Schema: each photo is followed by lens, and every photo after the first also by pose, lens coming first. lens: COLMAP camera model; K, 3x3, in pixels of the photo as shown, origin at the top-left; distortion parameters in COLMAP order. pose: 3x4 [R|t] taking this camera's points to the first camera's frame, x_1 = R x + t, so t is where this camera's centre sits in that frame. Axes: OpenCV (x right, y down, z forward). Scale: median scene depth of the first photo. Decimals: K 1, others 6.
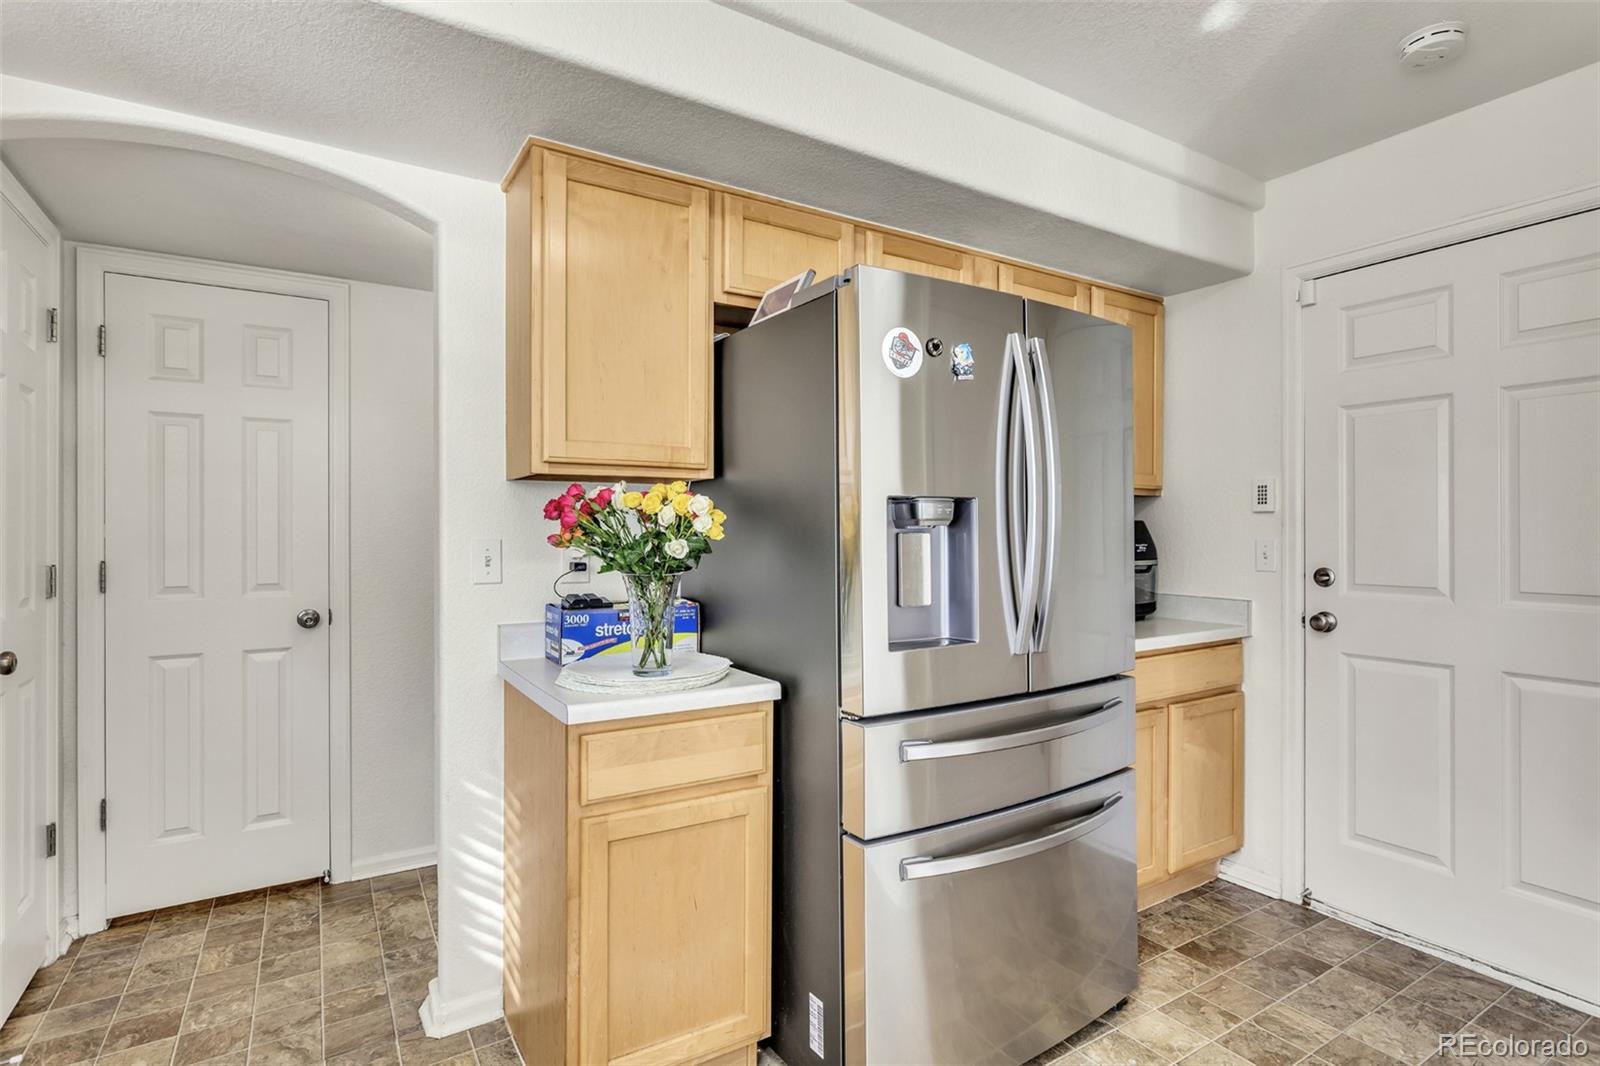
lens RADIAL K [[782.7, 0, 782.6], [0, 782.7, 534.3], [0, 0, 1]] dist [0.002547, 0.002346]
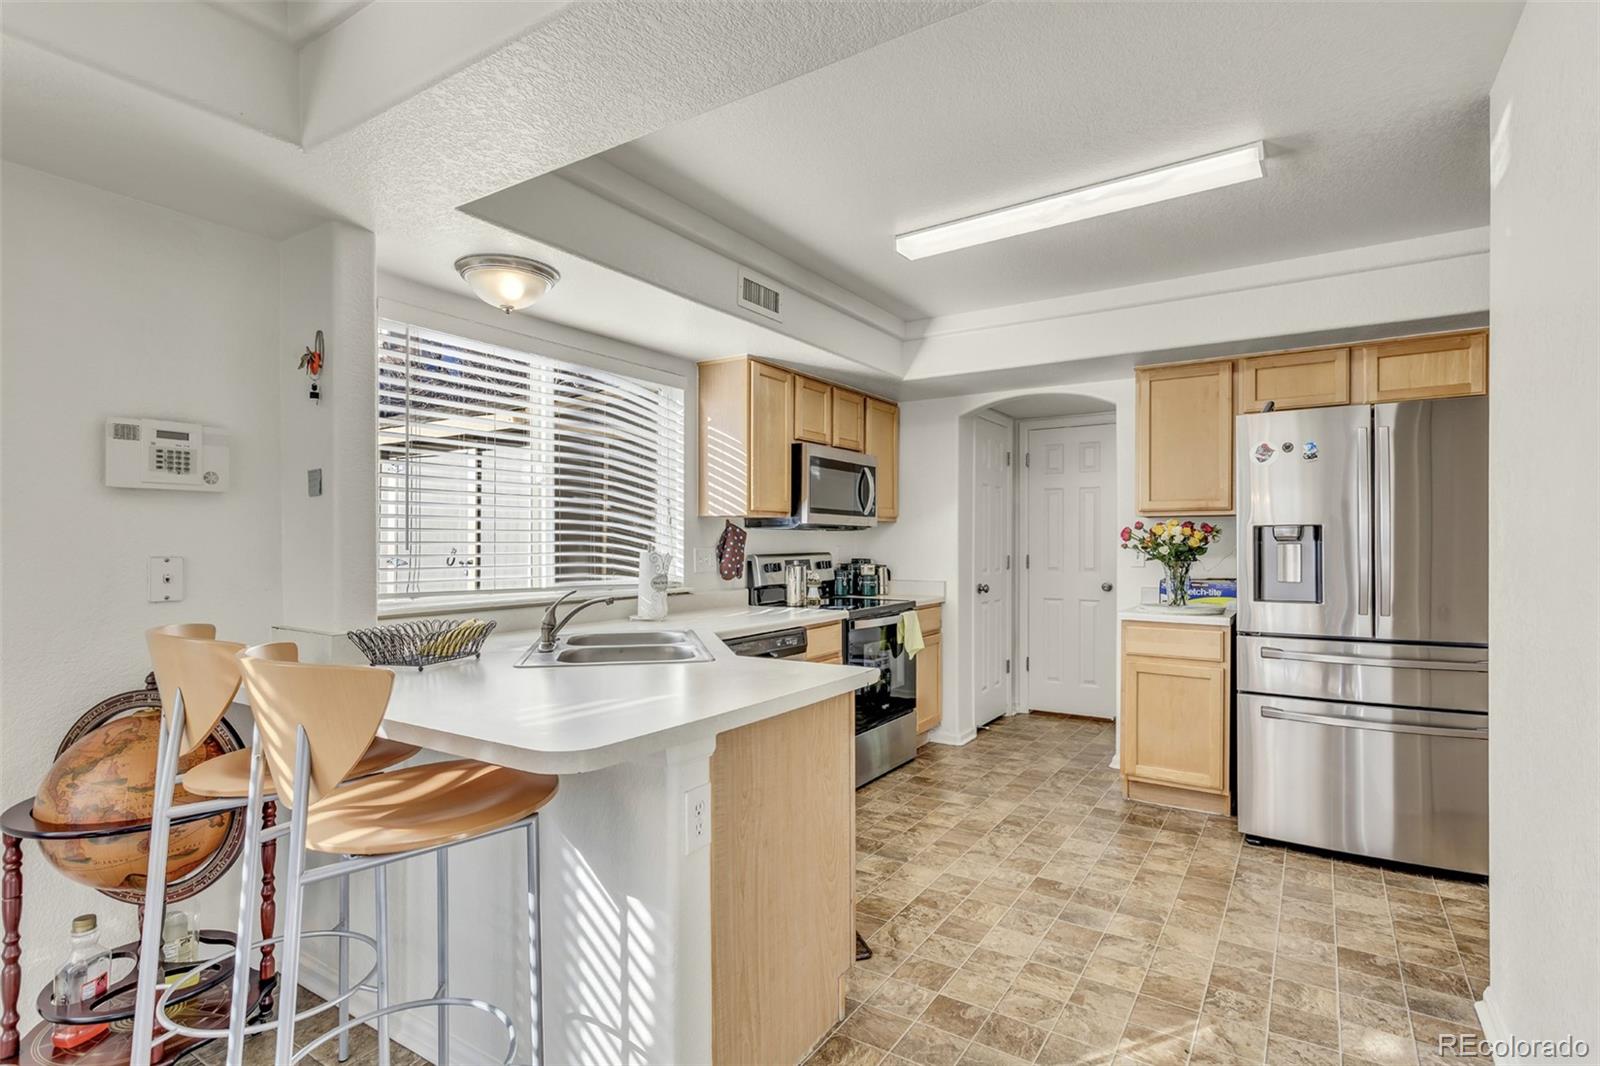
lens RADIAL K [[782.7, 0, 795.7], [0, 782.7, 536.2], [0, 0, 1]] dist [0.002547, 0.002346]
pose [[0.421221, -0.005030, -0.906944, 1.037087], [-0.009795, 0.999901, -0.010095, 0.009597], [0.906905, 0.013135, 0.421130, -0.658258]]
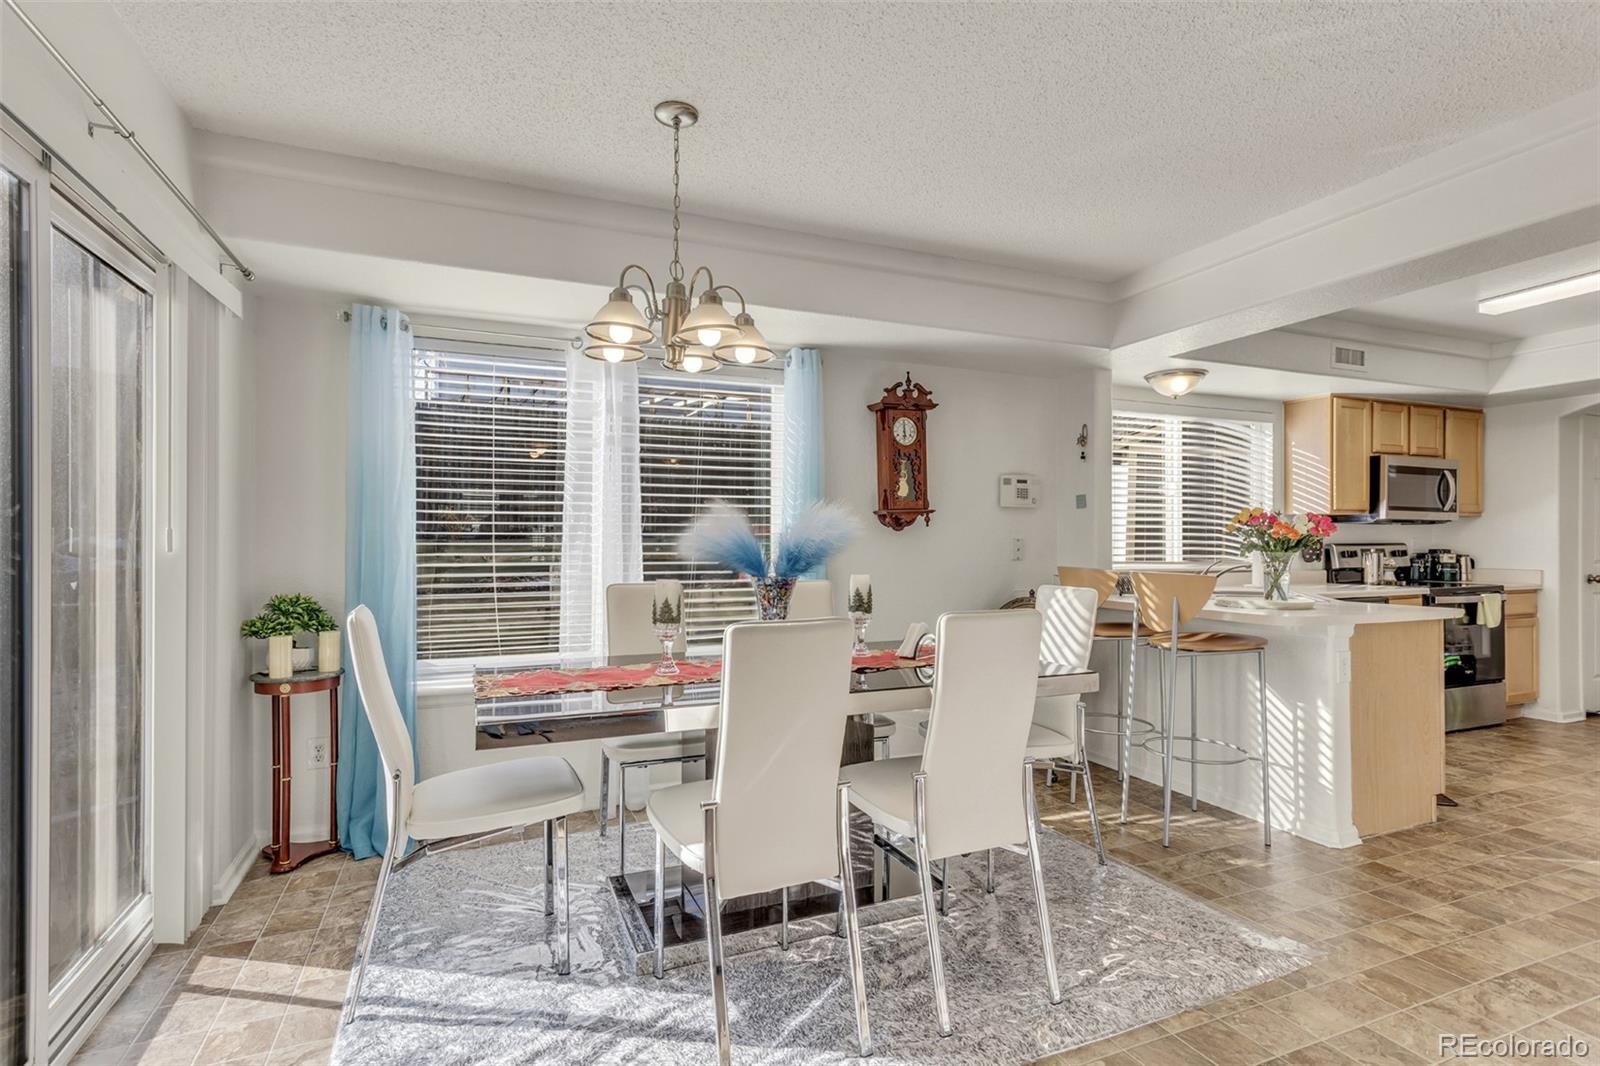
lens RADIAL K [[782.7, 0, 770.5], [0, 782.7, 541.5], [0, 0, 1]] dist [0.002547, 0.002346]
pose [[-0.176005, -0.002866, -0.984385, 1.975296], [-0.010573, 0.999944, -0.001020, 0.049268], [0.984332, 0.010228, -0.176026, -1.233545]]
